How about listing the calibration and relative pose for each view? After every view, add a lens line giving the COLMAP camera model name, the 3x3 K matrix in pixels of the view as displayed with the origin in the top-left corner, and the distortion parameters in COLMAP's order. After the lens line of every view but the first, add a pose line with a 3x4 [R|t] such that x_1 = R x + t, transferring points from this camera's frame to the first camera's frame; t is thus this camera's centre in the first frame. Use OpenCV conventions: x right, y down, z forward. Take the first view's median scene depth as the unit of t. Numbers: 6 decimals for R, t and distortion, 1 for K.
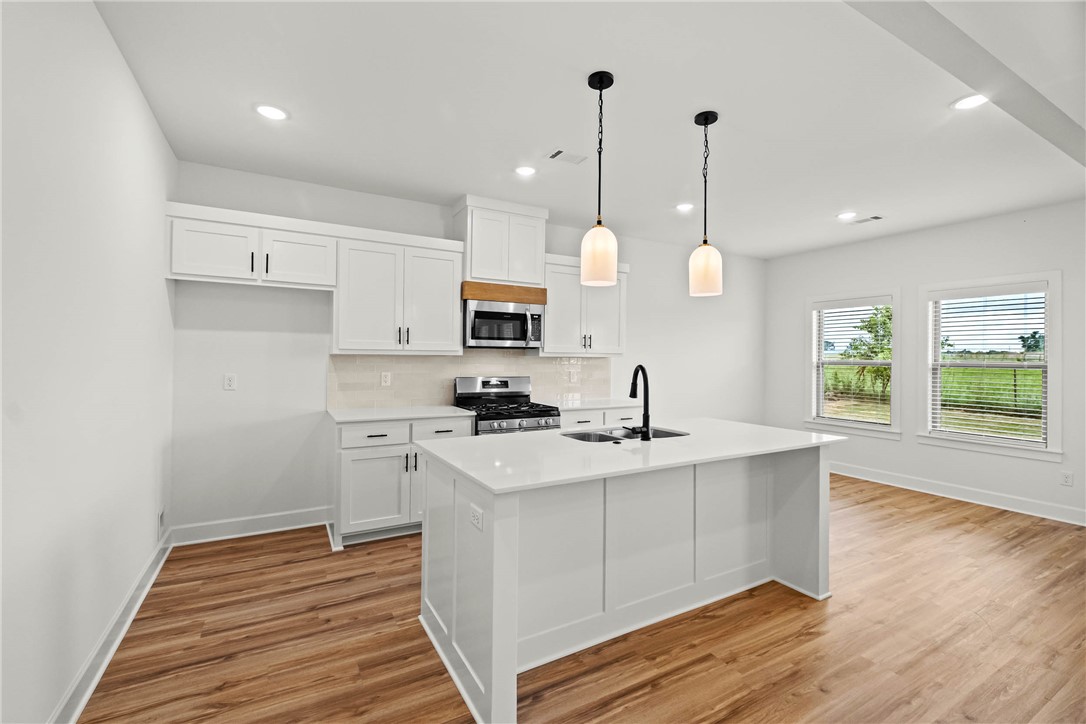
lens RADIAL K [[470.1, 0, 538.7], [0, 470.1, 354.6], [0, 0, 1]] dist [-0.000594, -0.000280]
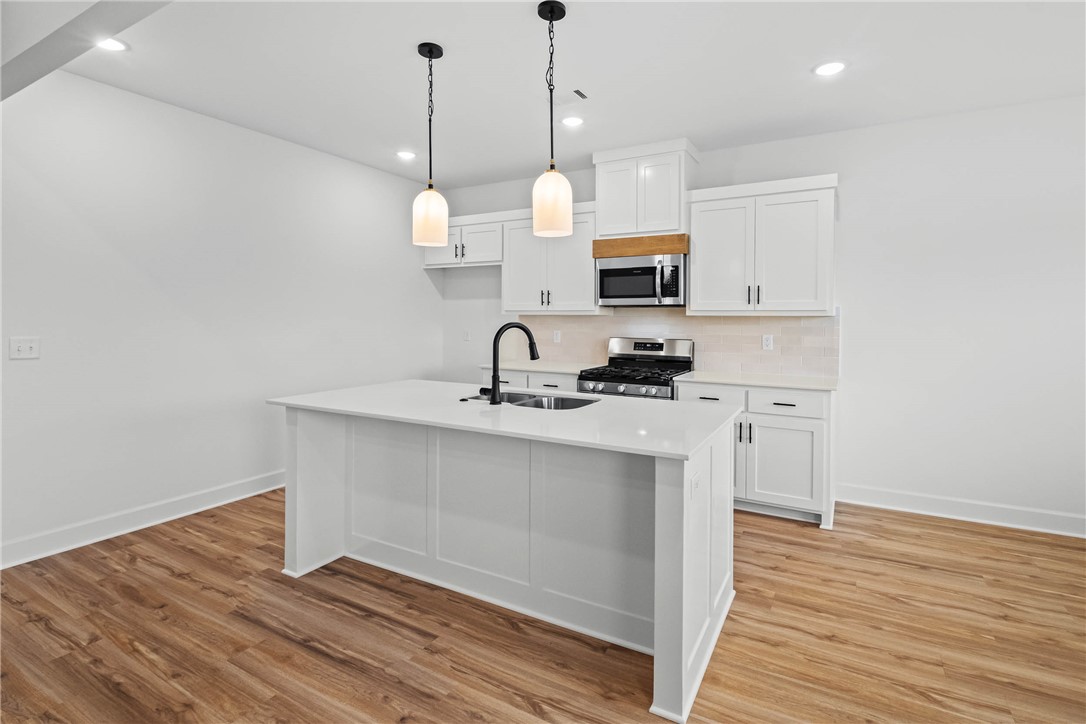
lens RADIAL K [[507.8, 0, 573.3], [0, 507.8, 328.5], [0, 0, 1]] dist [-0.005415, -0.000903]
pose [[0.540099, 0.010466, -0.841536, 0.733919], [0.005926, 0.999851, 0.016238, 0.012964], [0.841581, -0.013757, 0.539956, 0.385684]]
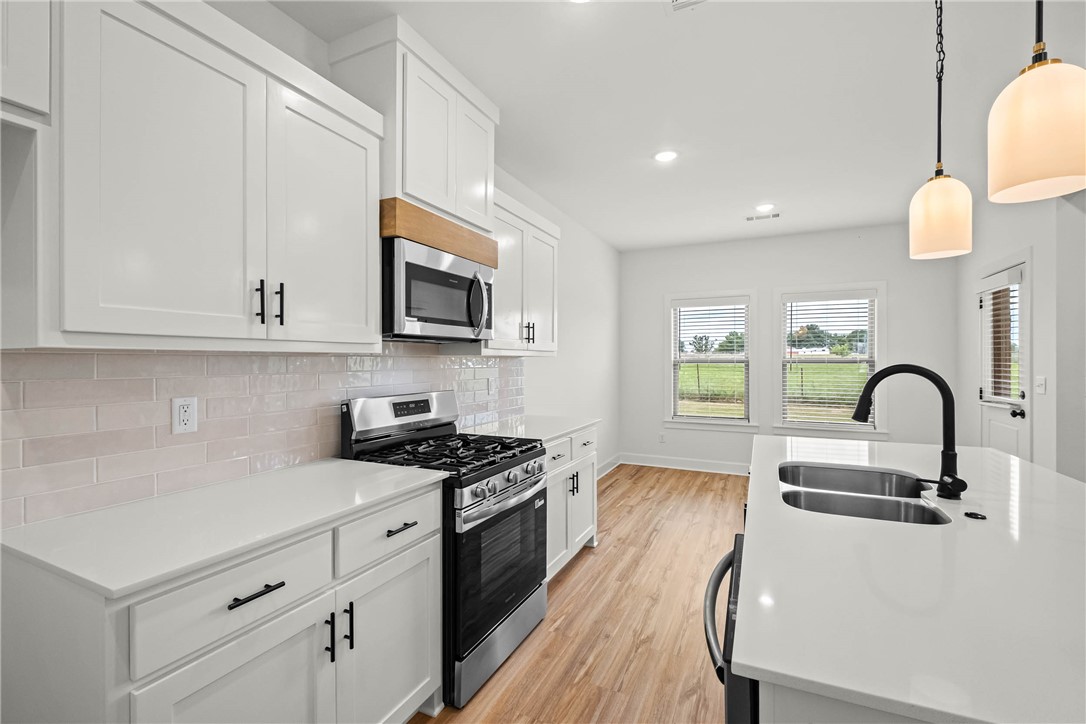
lens RADIAL K [[473.6, 0, 538.1], [0, 473.6, 361.9], [0, 0, 1]] dist [-0.001007, -0.000647]
pose [[0.817327, -0.014262, 0.575998, -0.319632], [0.006854, 0.999864, 0.015030, 0.004087], [-0.576134, -0.008337, 0.817313, 0.528095]]
